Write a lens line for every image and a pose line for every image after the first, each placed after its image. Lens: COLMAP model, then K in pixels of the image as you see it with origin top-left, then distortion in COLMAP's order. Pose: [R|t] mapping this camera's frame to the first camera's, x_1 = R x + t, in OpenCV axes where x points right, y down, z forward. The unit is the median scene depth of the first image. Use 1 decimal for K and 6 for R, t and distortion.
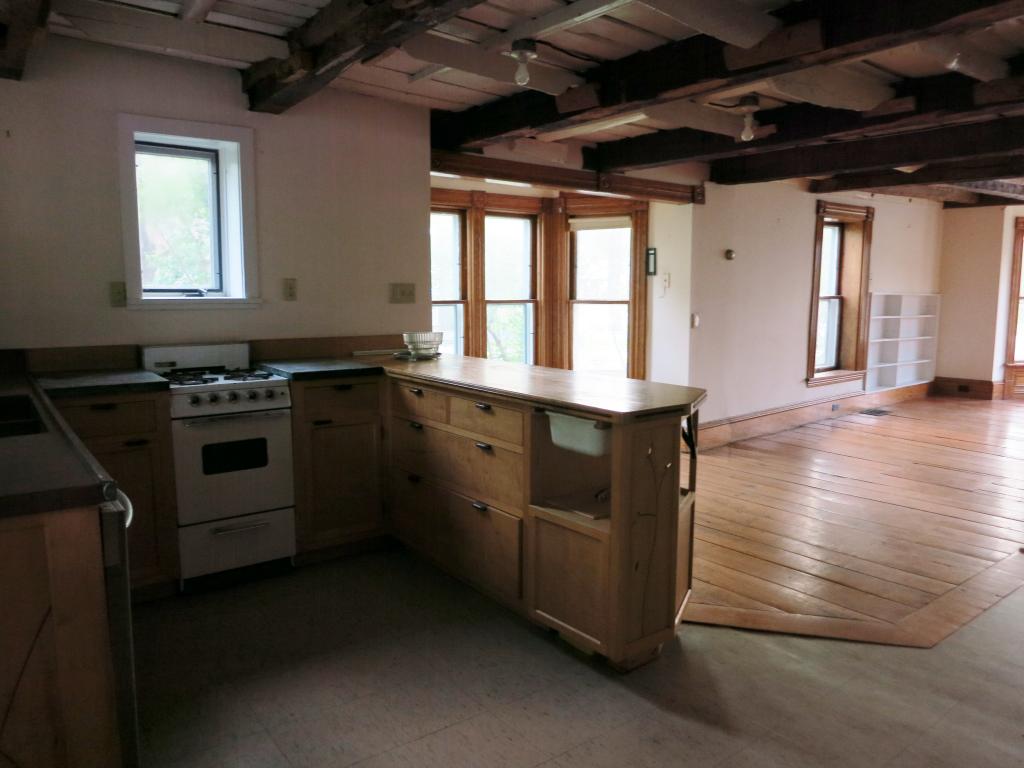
lens RADIAL K [[739.3, 0, 506.2], [0, 739.3, 383.9], [0, 0, 1]] dist [-0.046872, -0.000016]
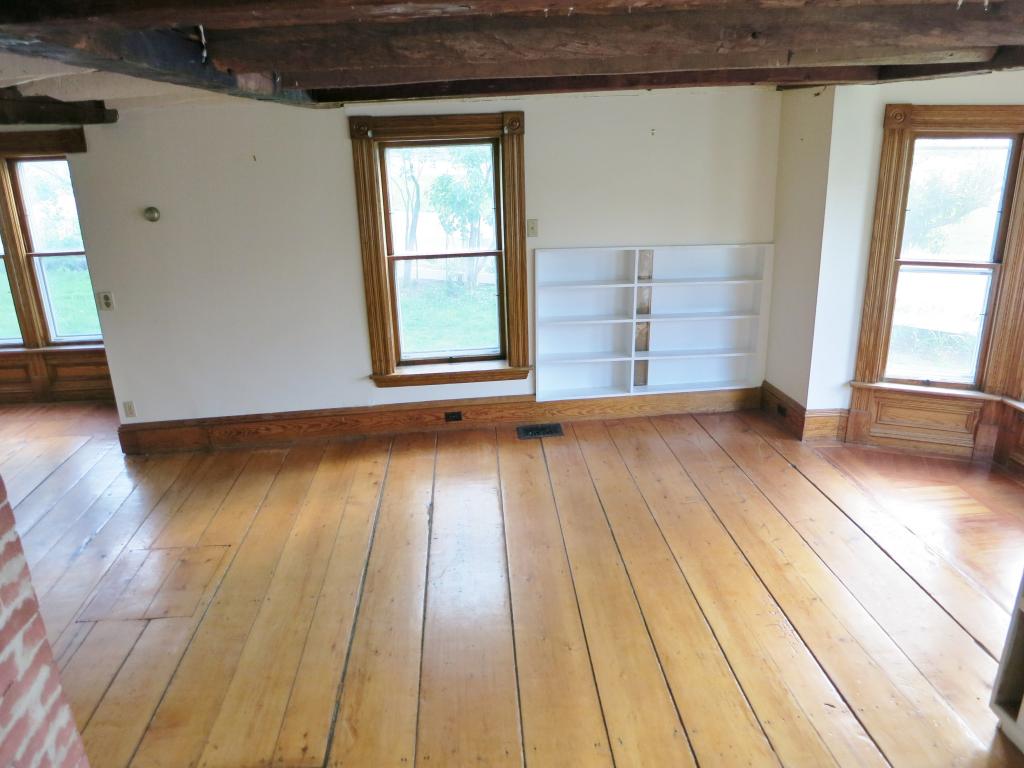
lens RADIAL K [[739.3, 0, 515.5], [0, 739.3, 383.8], [0, 0, 1]] dist [-0.046872, -0.000016]
pose [[0.852443, 0.147894, -0.501467, 1.684028], [-0.045612, 0.976536, 0.210467, -0.296419], [0.520827, -0.156539, 0.839187, 0.889226]]
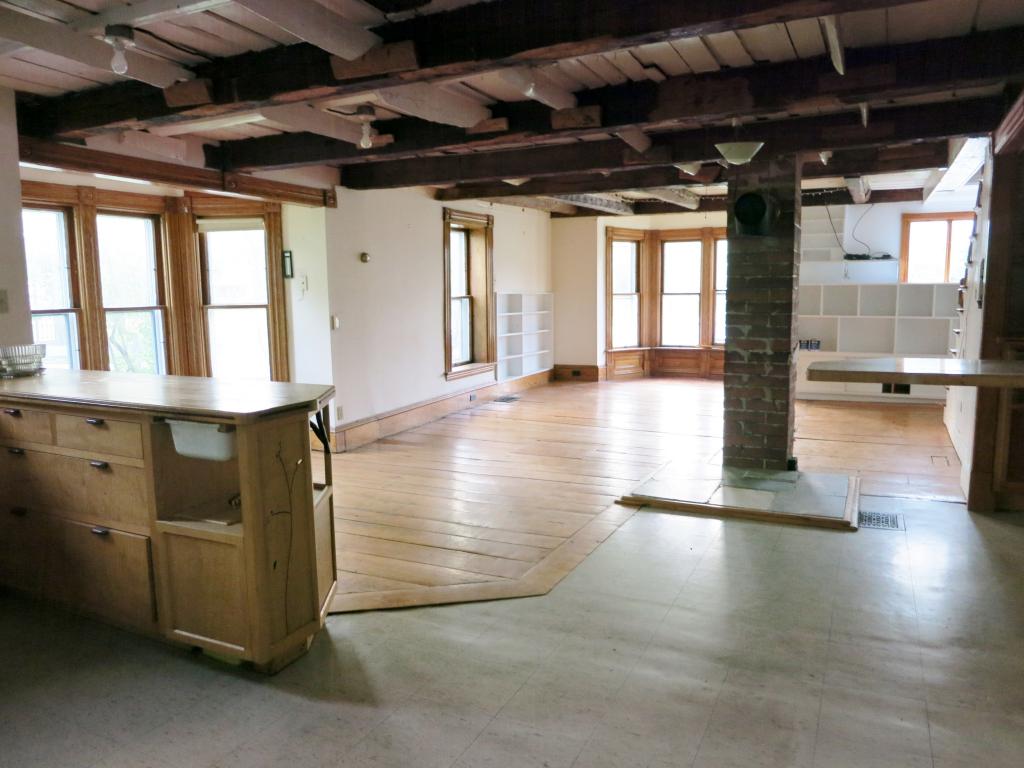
lens RADIAL K [[739.3, 0, 516.9], [0, 739.3, 386.1], [0, 0, 1]] dist [-0.046872, -0.000016]
pose [[0.890082, -0.068534, 0.450618, 0.024589], [0.069818, 0.997464, 0.013796, 0.008527], [-0.450421, 0.019182, 0.892610, -0.030691]]
